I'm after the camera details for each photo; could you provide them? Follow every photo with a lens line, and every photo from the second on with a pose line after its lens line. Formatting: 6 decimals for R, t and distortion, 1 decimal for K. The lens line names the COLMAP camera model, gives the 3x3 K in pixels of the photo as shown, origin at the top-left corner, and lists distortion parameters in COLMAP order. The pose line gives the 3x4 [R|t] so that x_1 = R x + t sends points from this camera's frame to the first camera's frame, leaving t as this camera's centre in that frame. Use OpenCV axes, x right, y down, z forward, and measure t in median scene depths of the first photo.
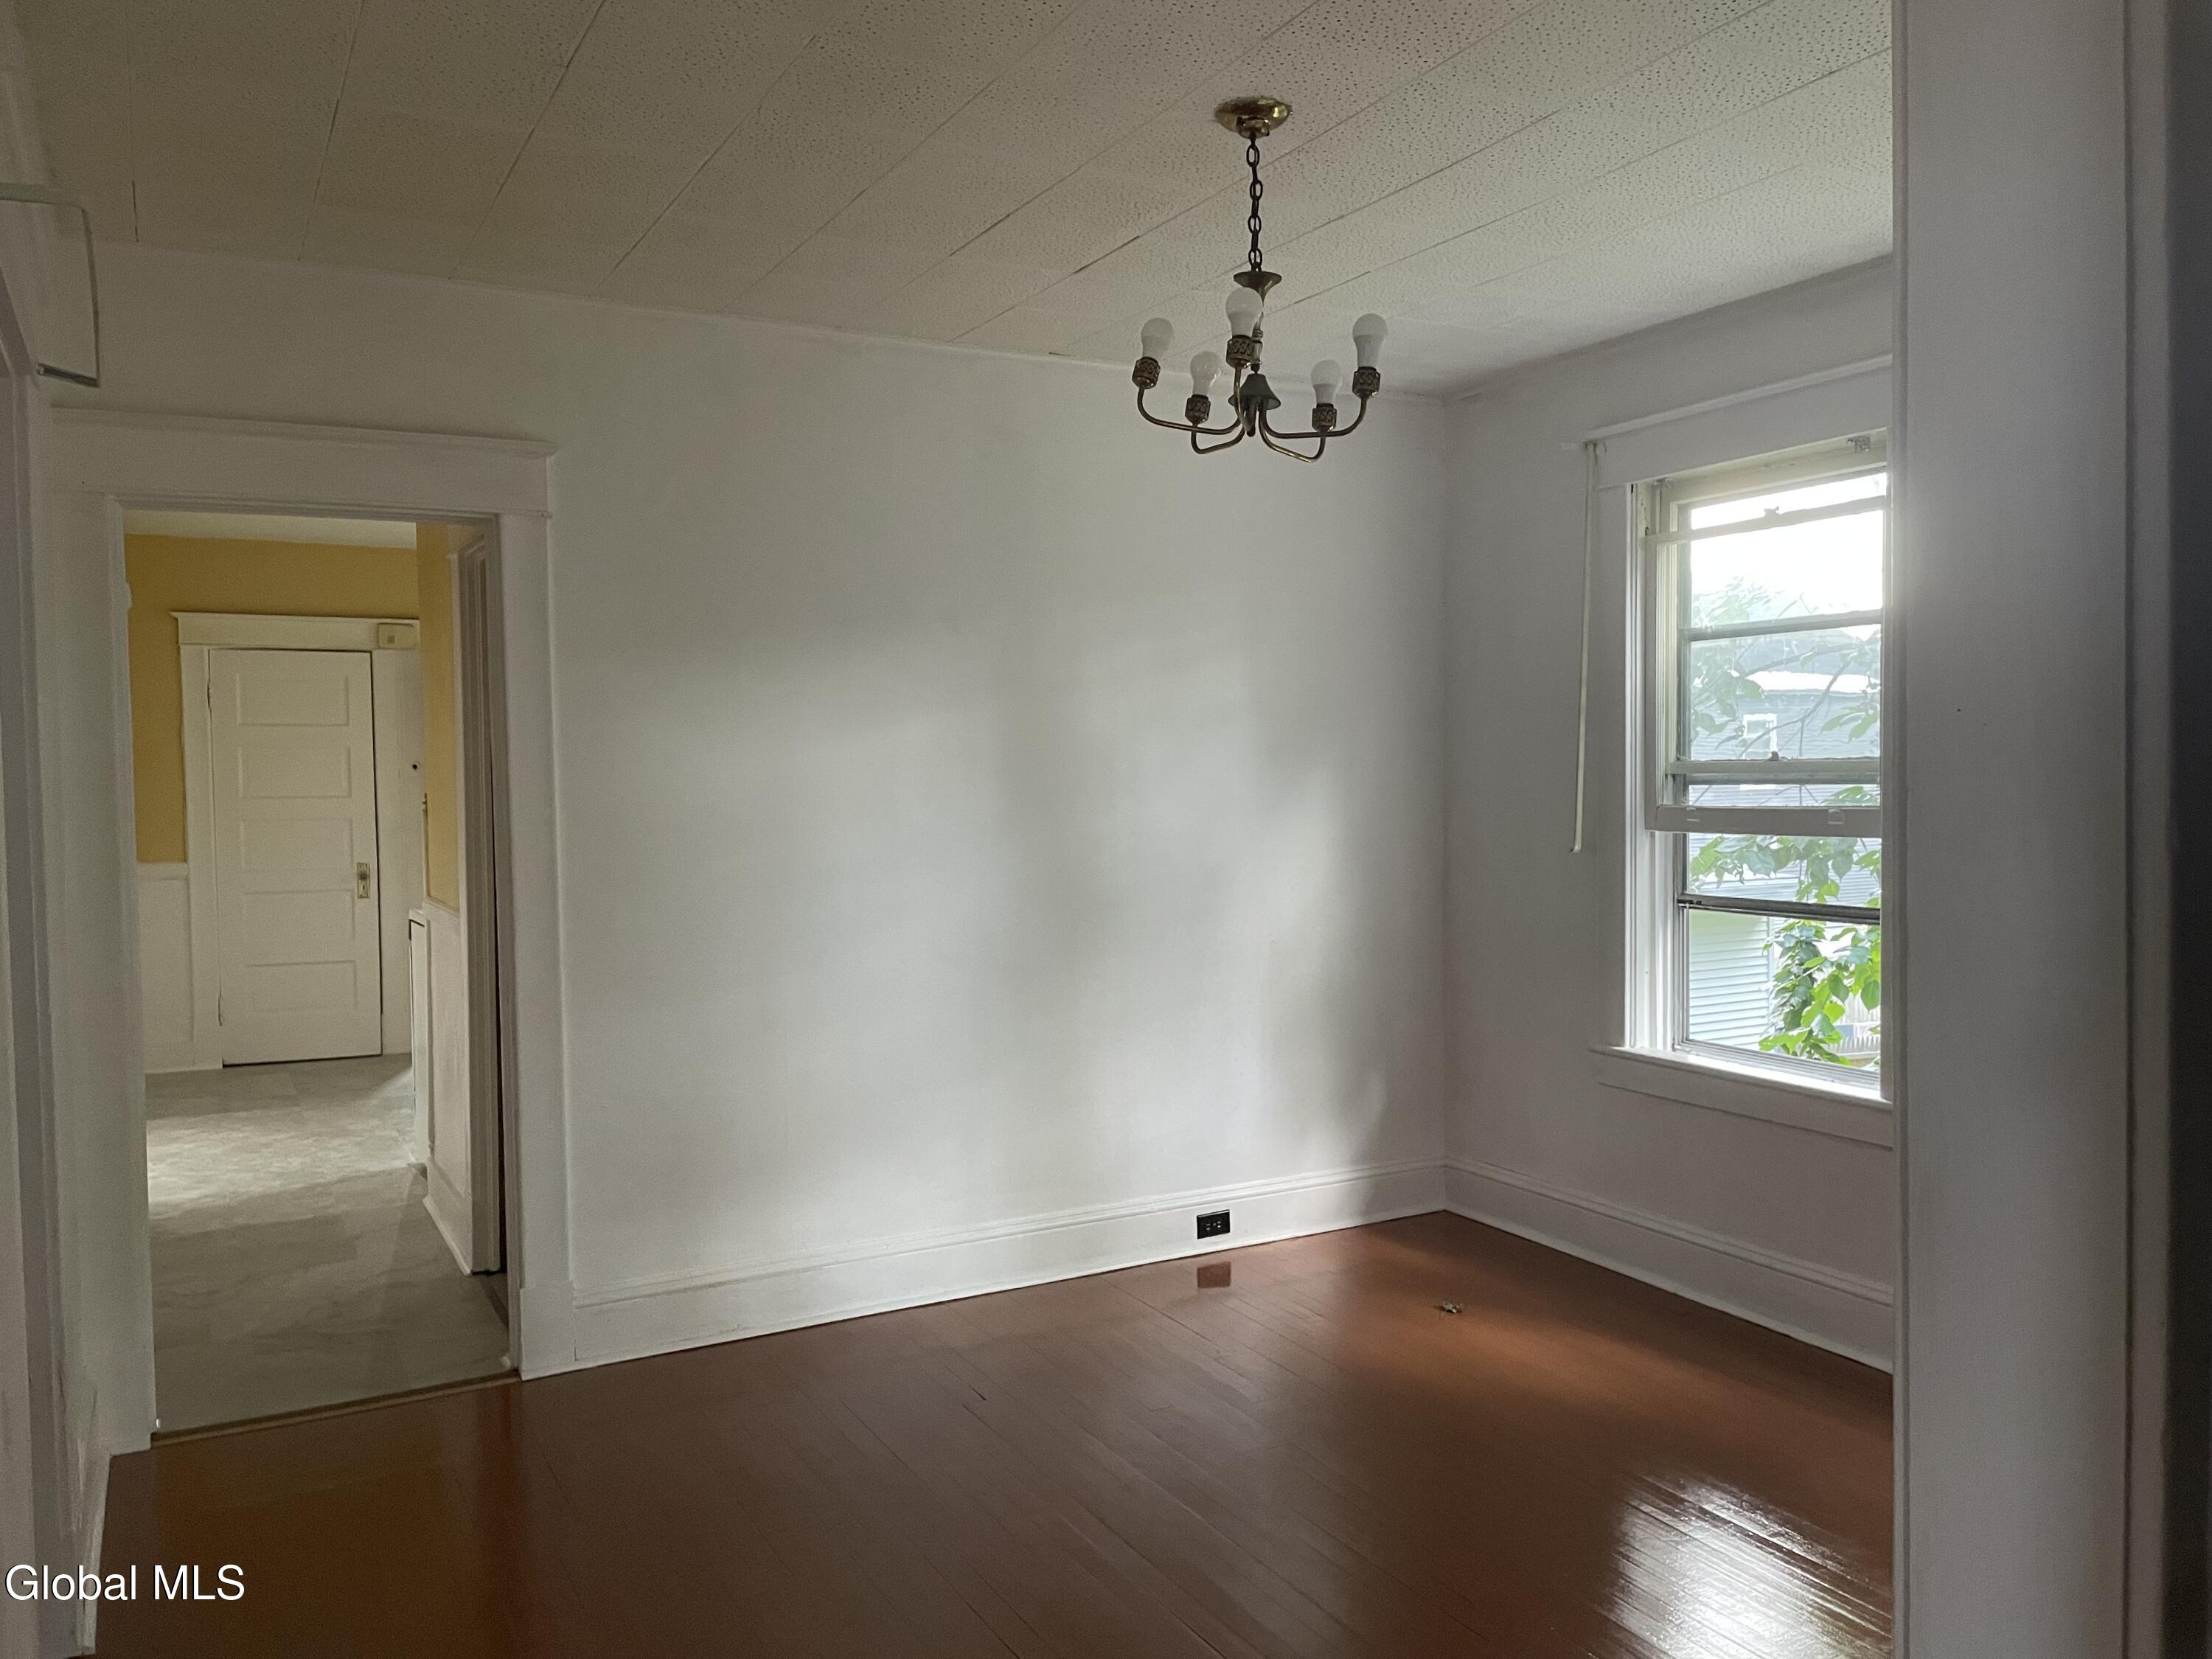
lens RADIAL K [[1644.9, 0, 1106.5], [0, 1644.9, 842.0], [0, 0, 1]] dist [0.078831, -0.084145]
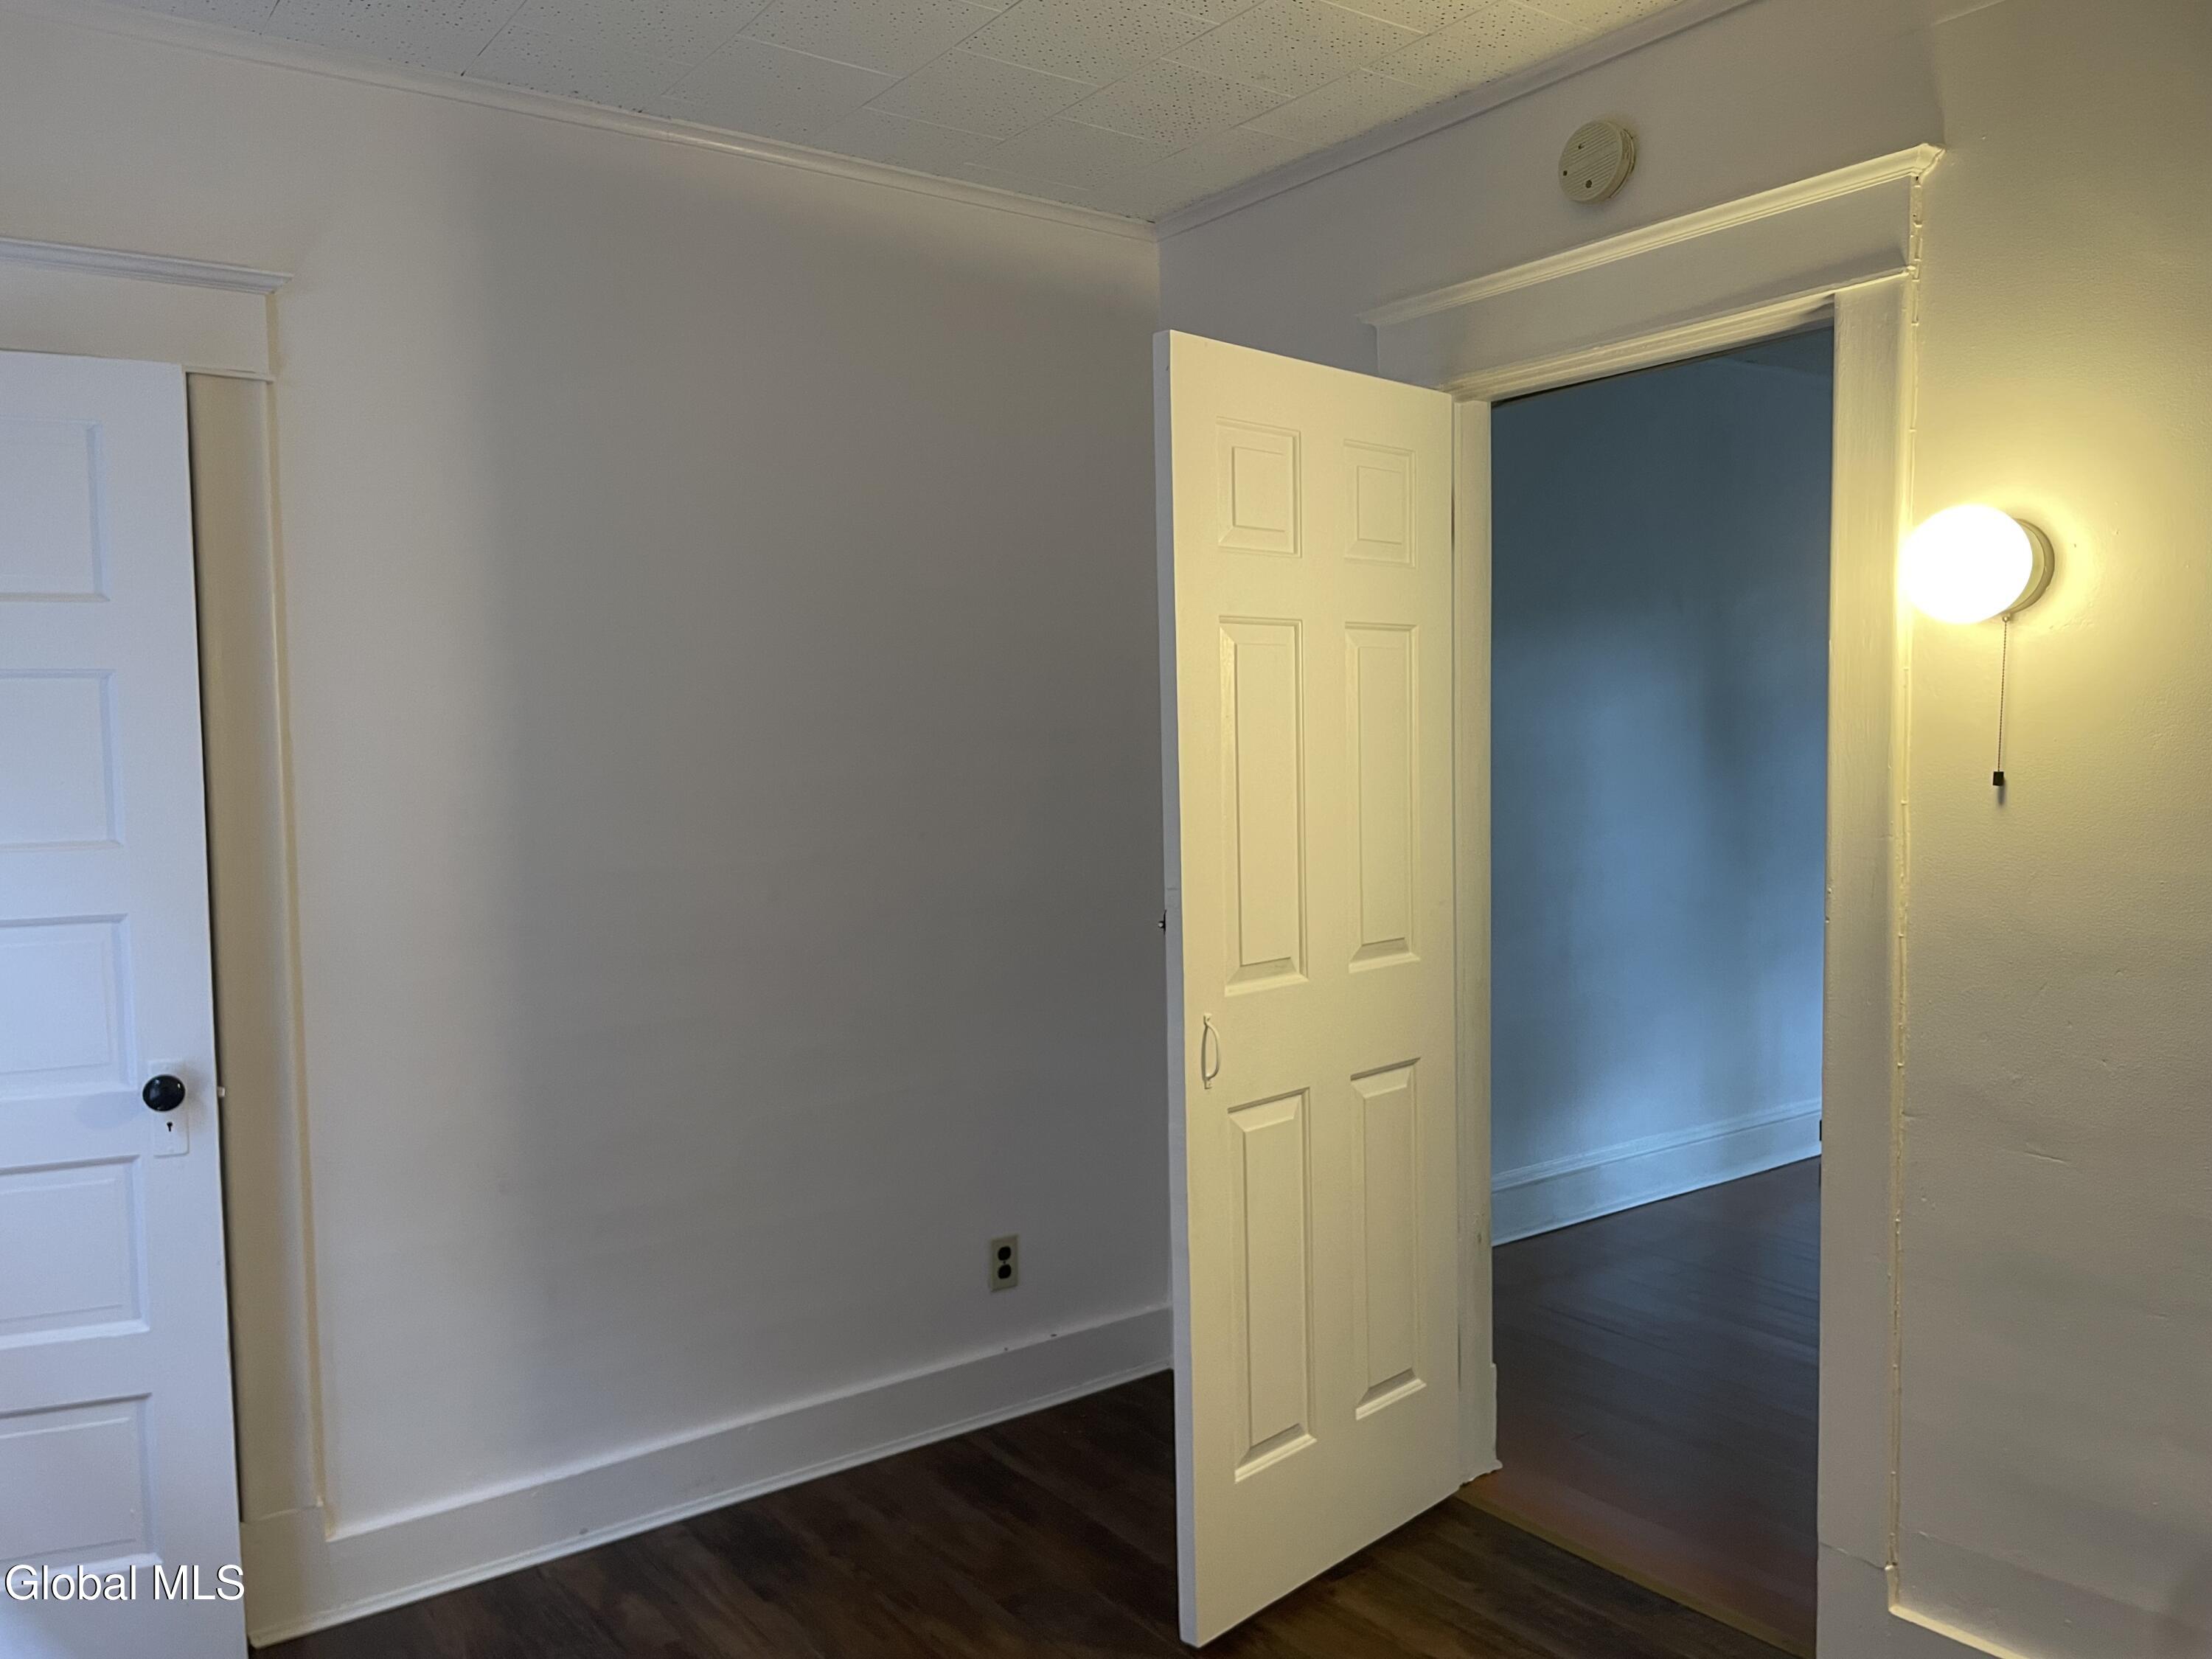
lens RADIAL K [[1644.9, 0, 1106.5], [0, 1644.9, 842.0], [0, 0, 1]] dist [0.078831, -0.084145]
pose [[0.989814, -0.008556, 0.142106, -0.638917], [0.005997, 0.999812, 0.018429, 0.008721], [-0.142237, -0.017389, 0.989680, -0.078103]]
